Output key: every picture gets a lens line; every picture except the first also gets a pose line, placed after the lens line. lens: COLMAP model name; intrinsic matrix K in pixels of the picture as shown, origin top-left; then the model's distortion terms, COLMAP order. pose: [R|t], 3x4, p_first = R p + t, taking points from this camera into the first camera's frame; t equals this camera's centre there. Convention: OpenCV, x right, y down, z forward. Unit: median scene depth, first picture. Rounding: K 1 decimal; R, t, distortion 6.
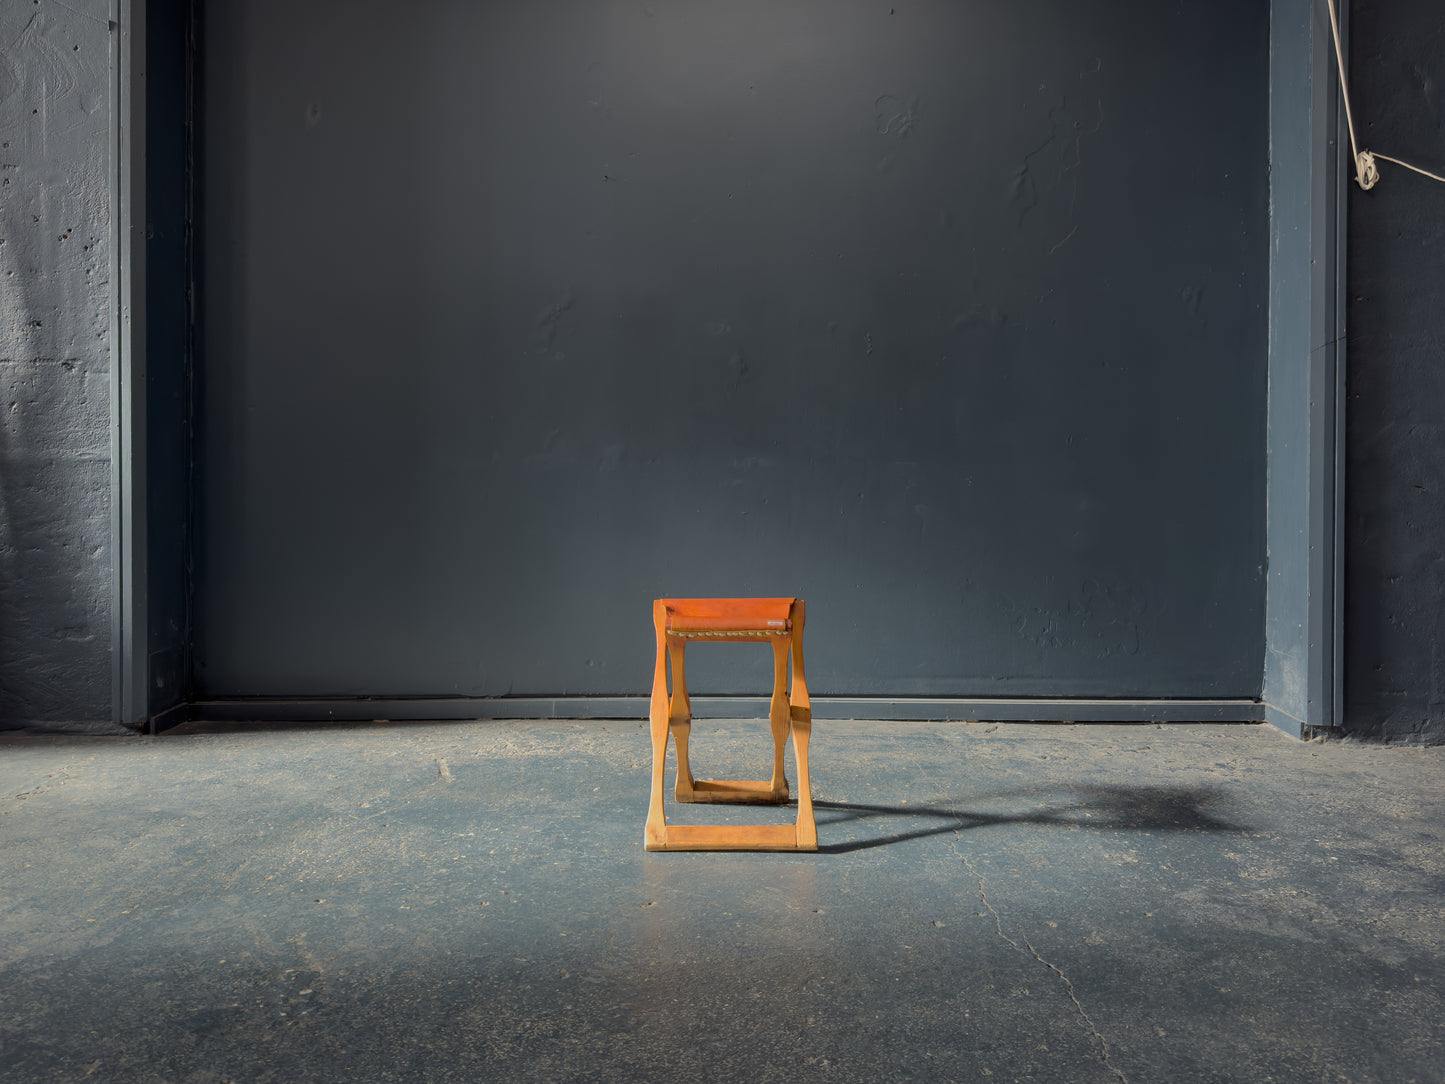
lens RADIAL K [[1165.8, 0, 723.7], [0, 1165.8, 464.5], [0, 0, 1]] dist [0.161995, -0.314413]
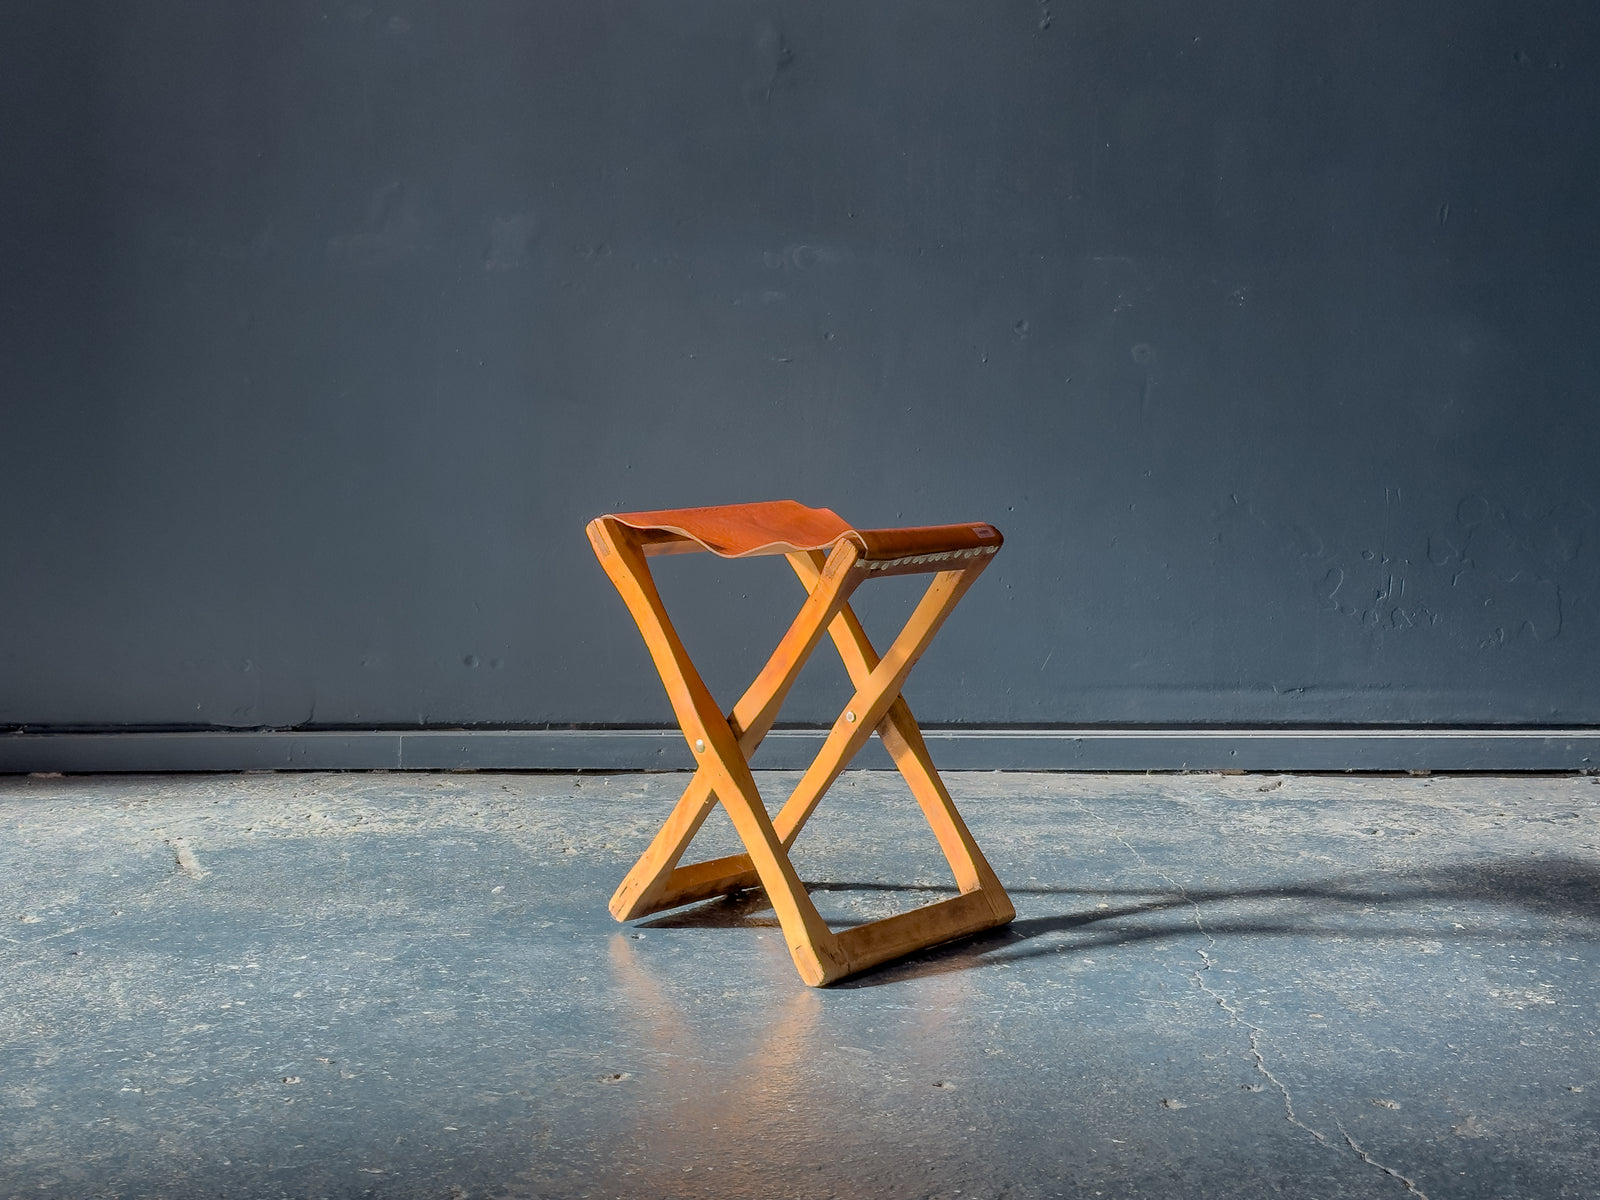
lens RADIAL K [[2401.5, 0, 827.5], [0, 2401.5, 585.8], [0, 0, 1]] dist [0.152539, -0.099455]
pose [[0.998875, 0.001021, 0.047412, -0.014929], [-0.006118, 0.994189, 0.107479, 0.032115], [-0.047027, -0.107648, 0.993076, -0.017085]]
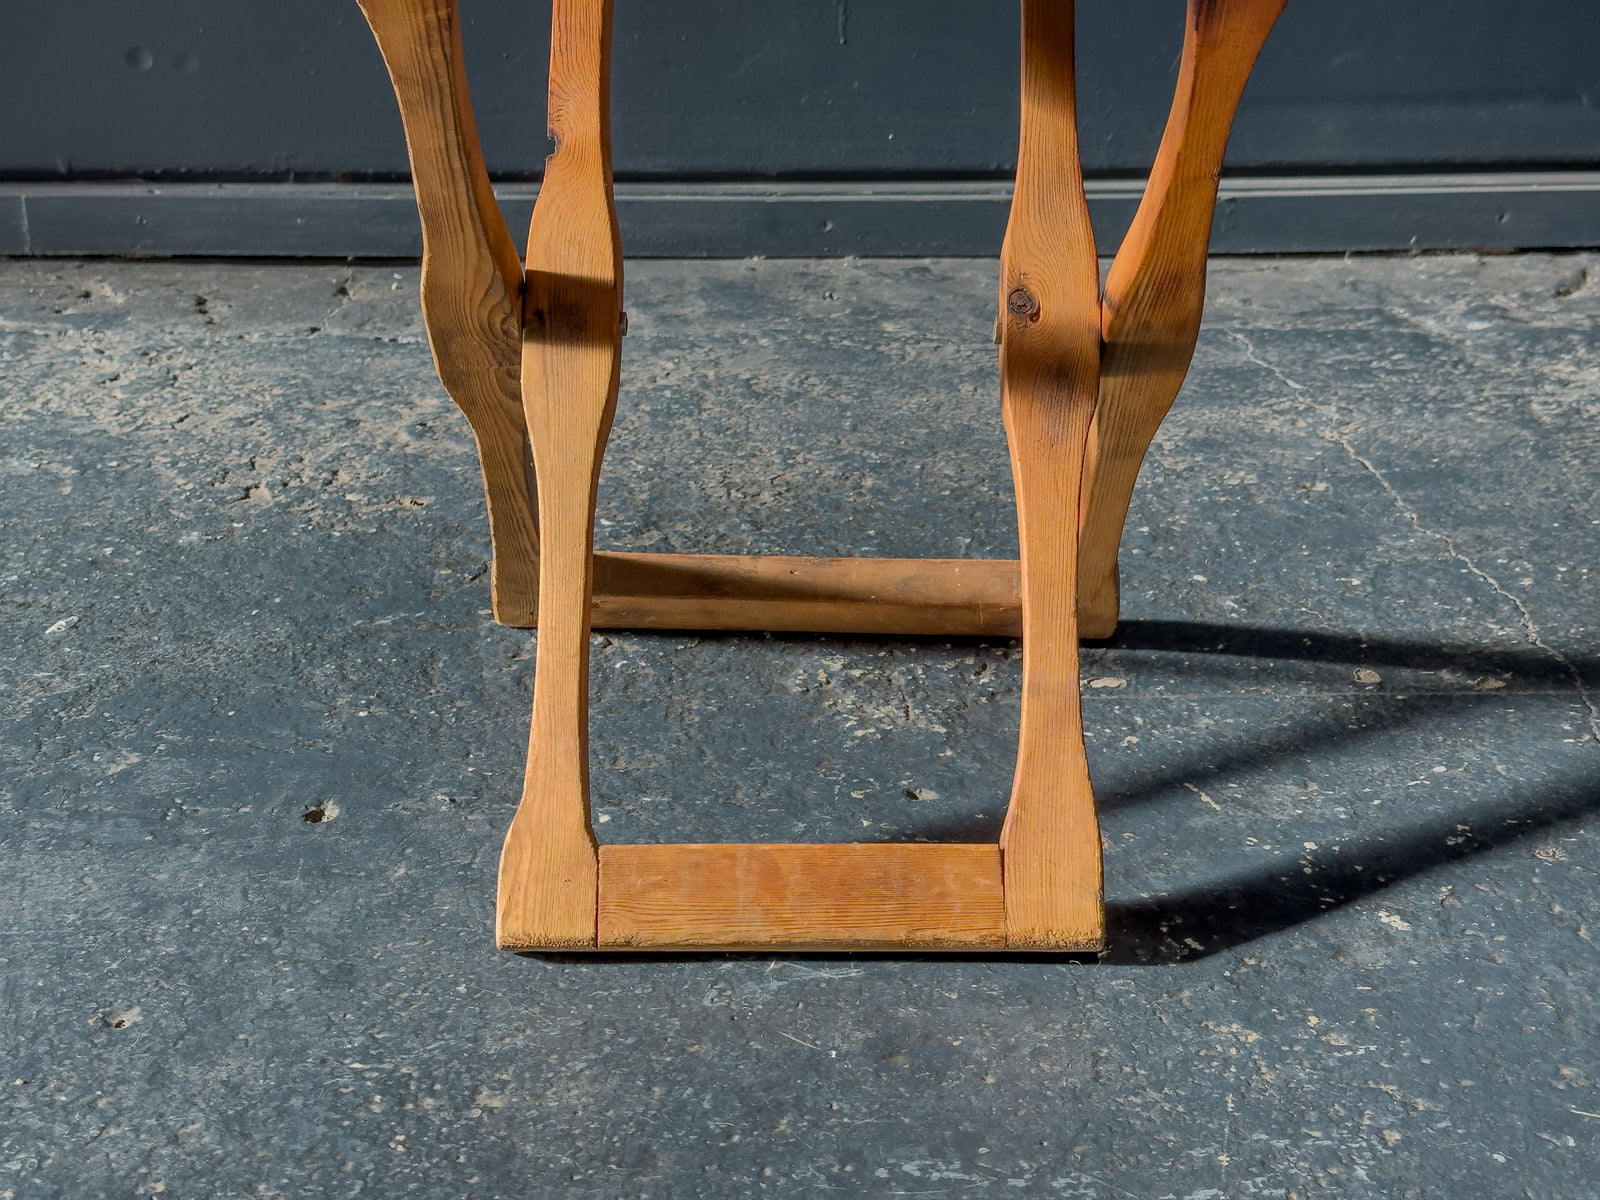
lens RADIAL K [[2243.1, 0, 803.9], [0, 2243.1, 605.2], [0, 0, 1]] dist [0.165270, -0.228421]
pose [[0.999159, -0.015169, 0.038088, 0.021480], [-0.001794, 0.911971, 0.410251, 0.079773], [-0.040958, -0.409975, 0.911177, 0.545929]]
